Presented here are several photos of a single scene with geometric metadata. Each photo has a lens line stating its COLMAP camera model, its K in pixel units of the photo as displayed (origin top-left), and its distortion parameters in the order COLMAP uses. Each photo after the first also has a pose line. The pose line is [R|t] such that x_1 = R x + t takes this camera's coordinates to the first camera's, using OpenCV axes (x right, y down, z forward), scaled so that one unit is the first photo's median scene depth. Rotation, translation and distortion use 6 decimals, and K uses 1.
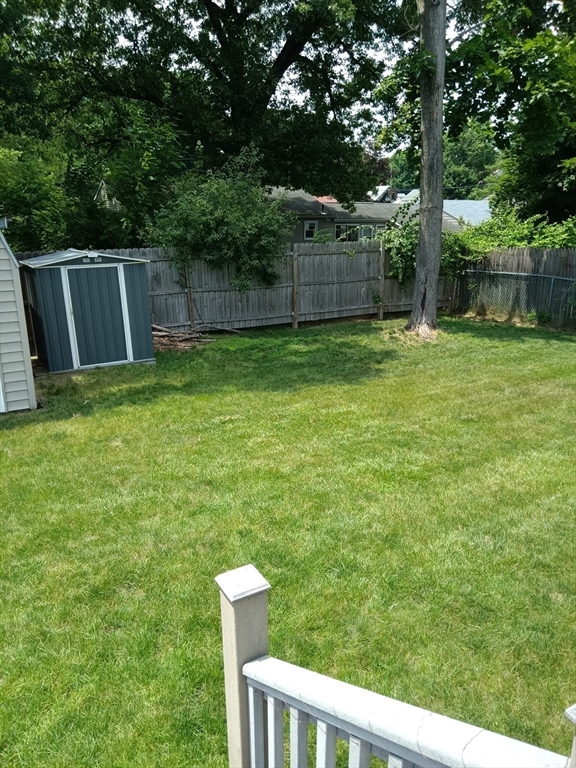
lens RADIAL K [[567.8, 0, 290.8], [0, 567.8, 386.3], [0, 0, 1]] dist [0.040391, -0.053245]
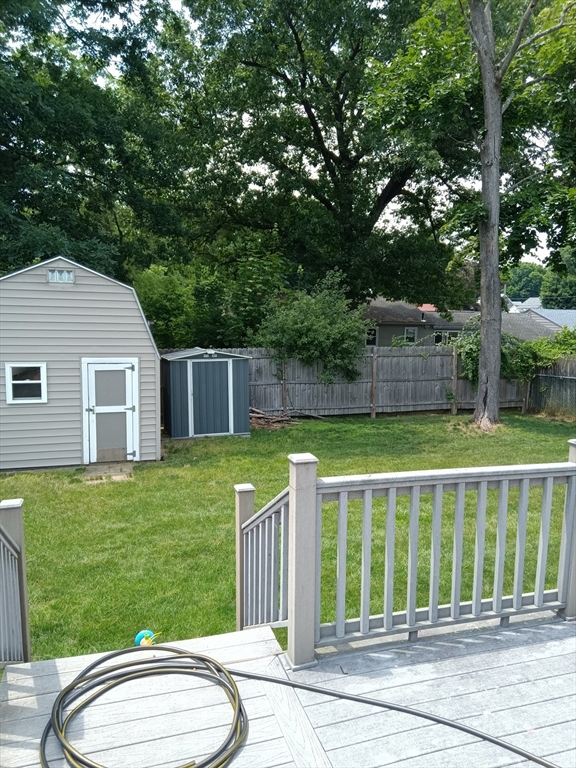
lens RADIAL K [[567.8, 0, 287.1], [0, 567.8, 382.5], [0, 0, 1]] dist [0.040391, -0.053245]
pose [[0.978627, 0.034542, -0.202721, 0.070966], [-0.070717, 0.982199, -0.174025, 0.042078], [0.193102, 0.184642, 0.963649, -0.167234]]
